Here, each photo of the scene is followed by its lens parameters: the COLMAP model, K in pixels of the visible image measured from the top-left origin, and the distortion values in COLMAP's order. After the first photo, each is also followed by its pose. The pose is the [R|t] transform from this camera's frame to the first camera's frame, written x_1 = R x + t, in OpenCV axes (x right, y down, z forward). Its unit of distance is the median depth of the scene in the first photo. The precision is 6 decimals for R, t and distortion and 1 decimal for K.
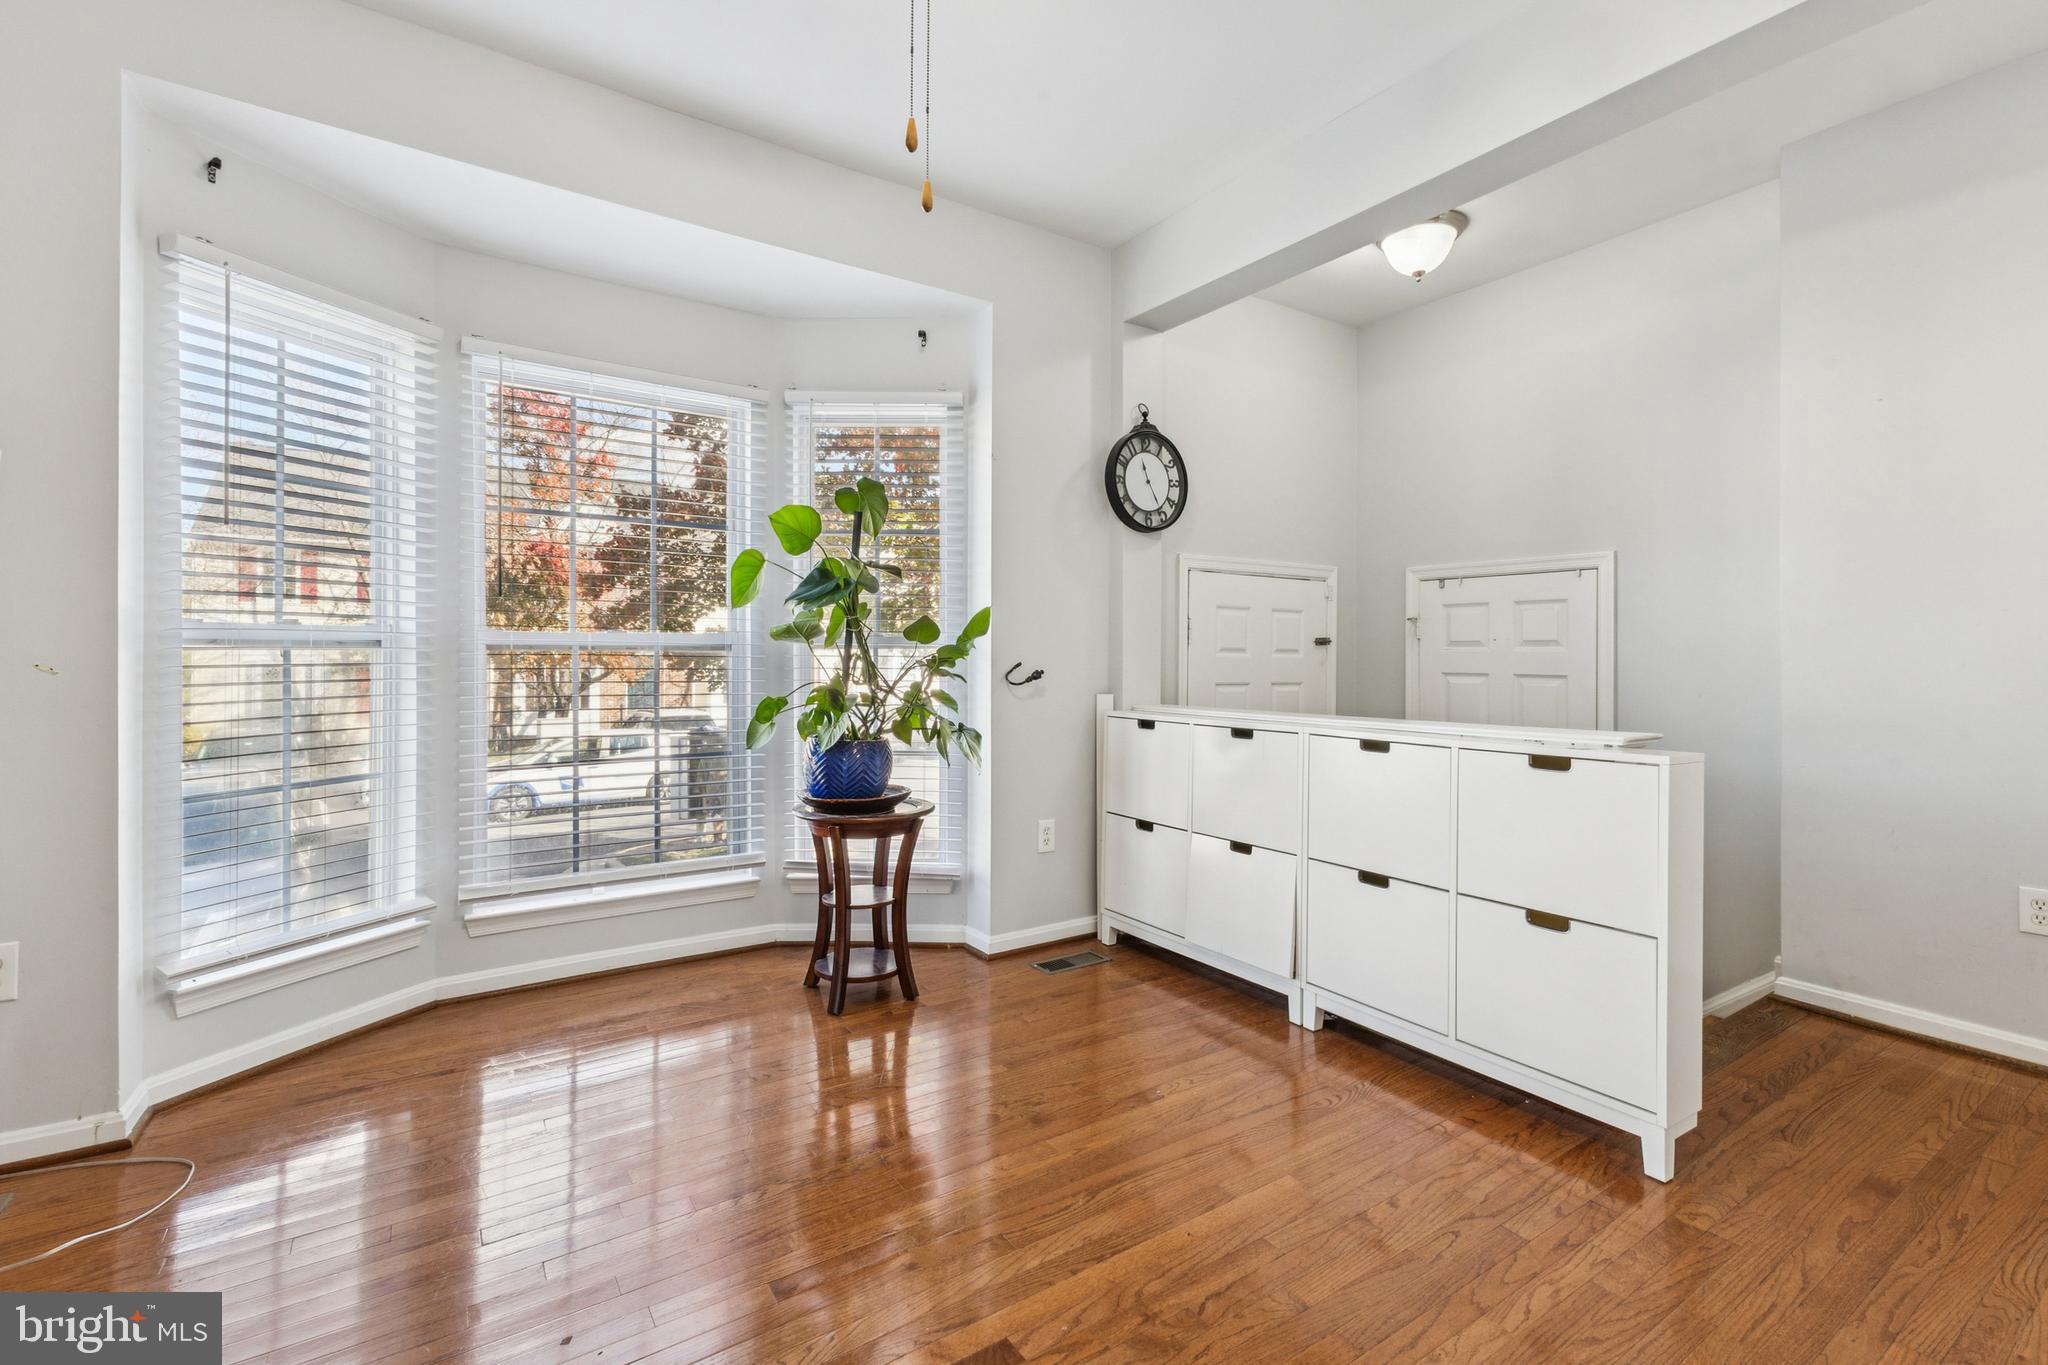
lens RADIAL K [[905.3, 0, 1024.0], [0, 905.3, 664.8], [0, 0, 1]] dist [0.008749, 0.000630]
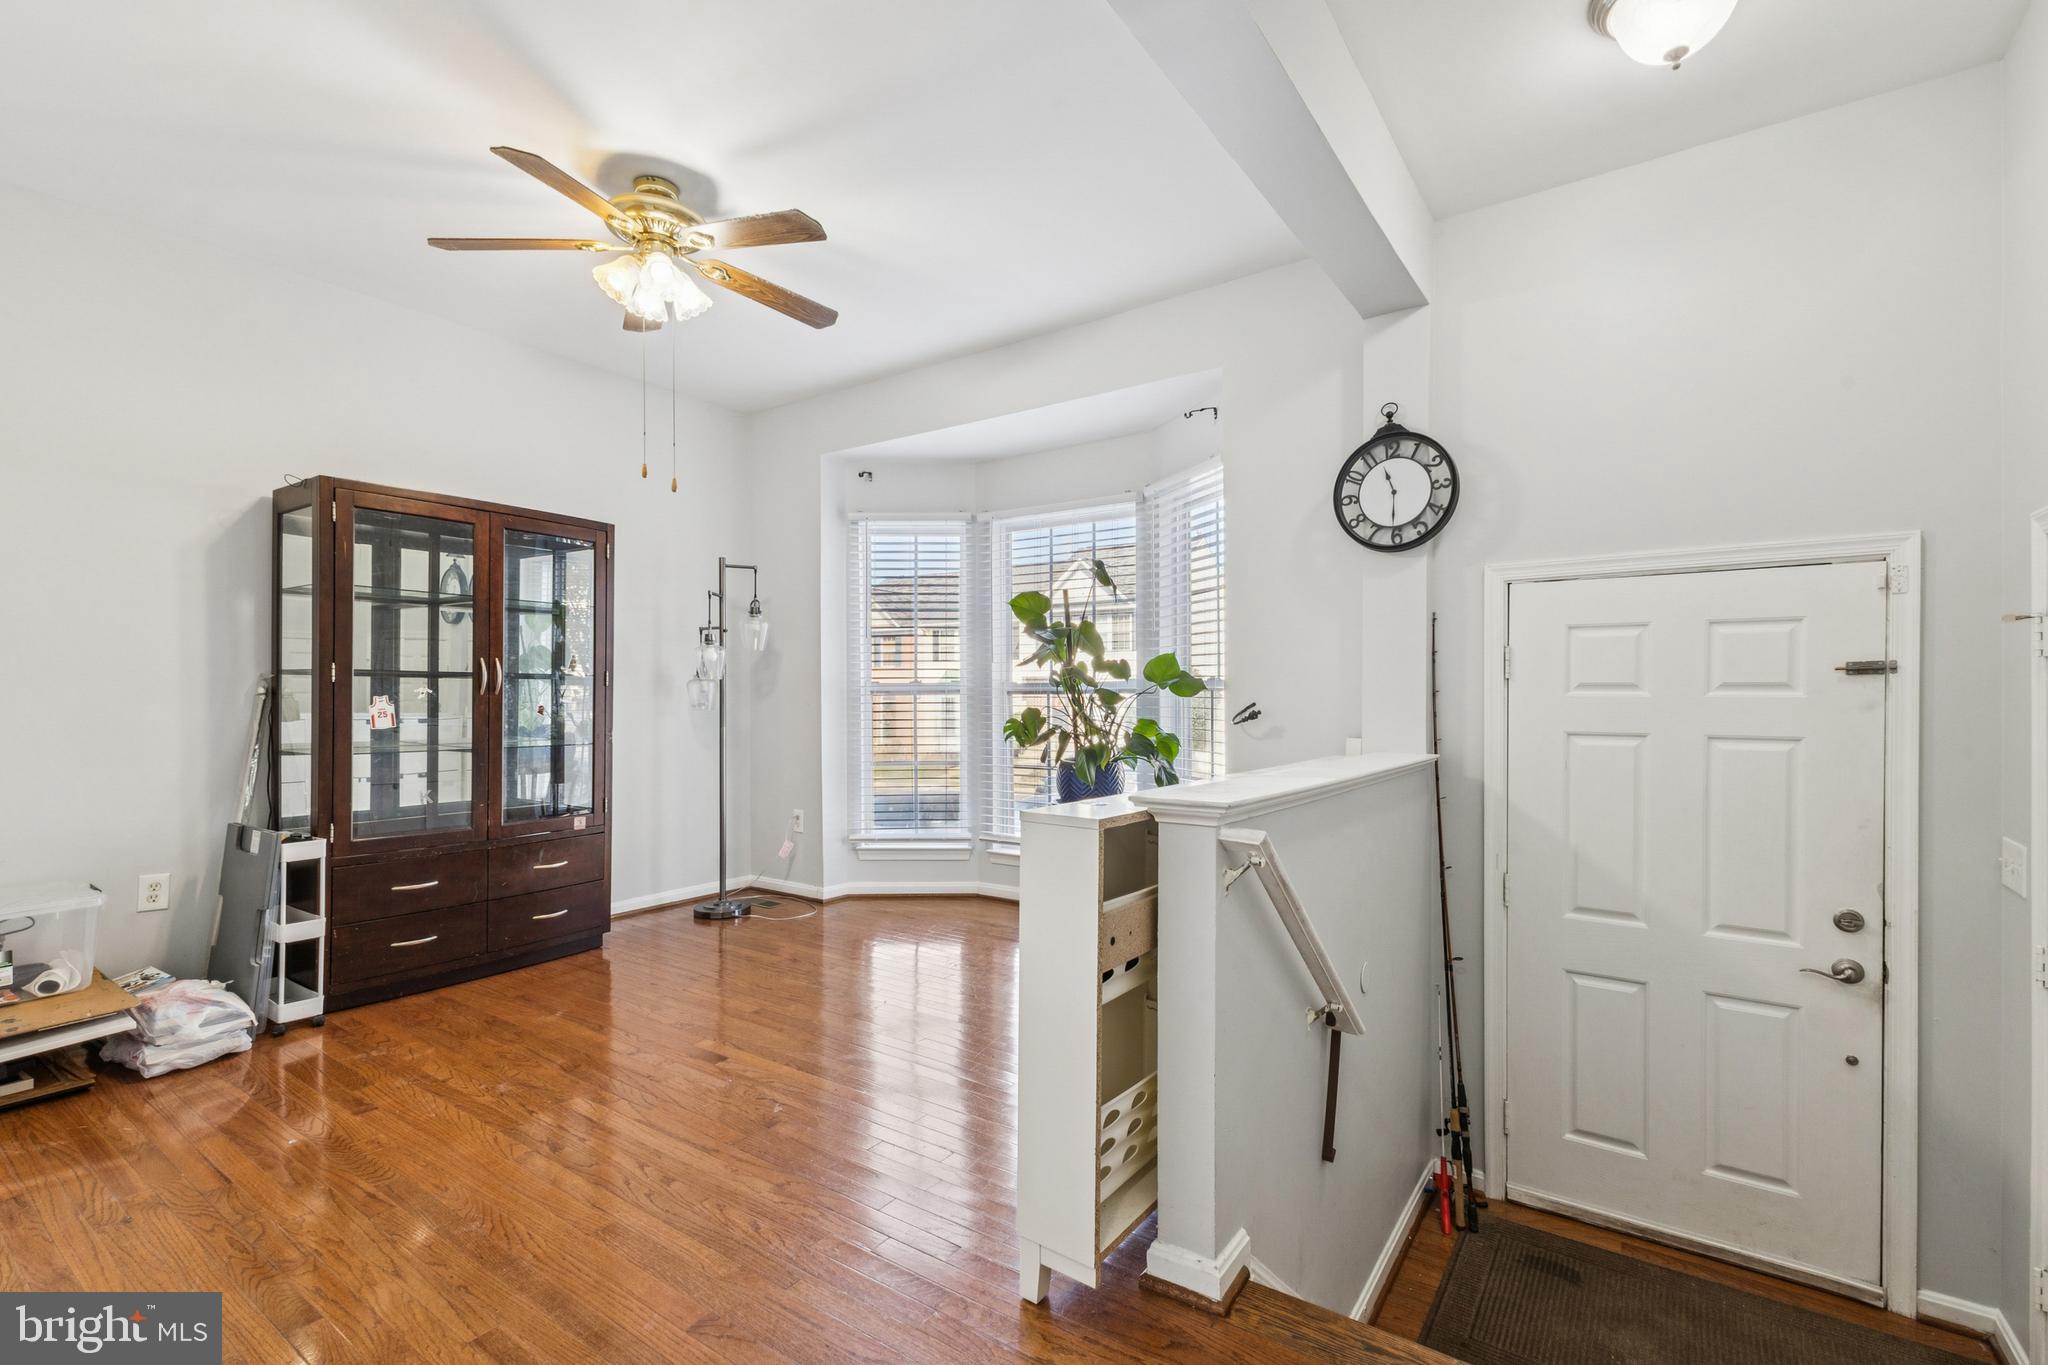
lens RADIAL K [[905.3, 0, 1022.3], [0, 905.3, 692.9], [0, 0, 1]] dist [0.008749, 0.000630]
pose [[0.352280, -0.001613, -0.935893, 0.815512], [0.000145, 0.999999, -0.001669, -0.011354], [0.935895, 0.000452, 0.352279, 0.370469]]
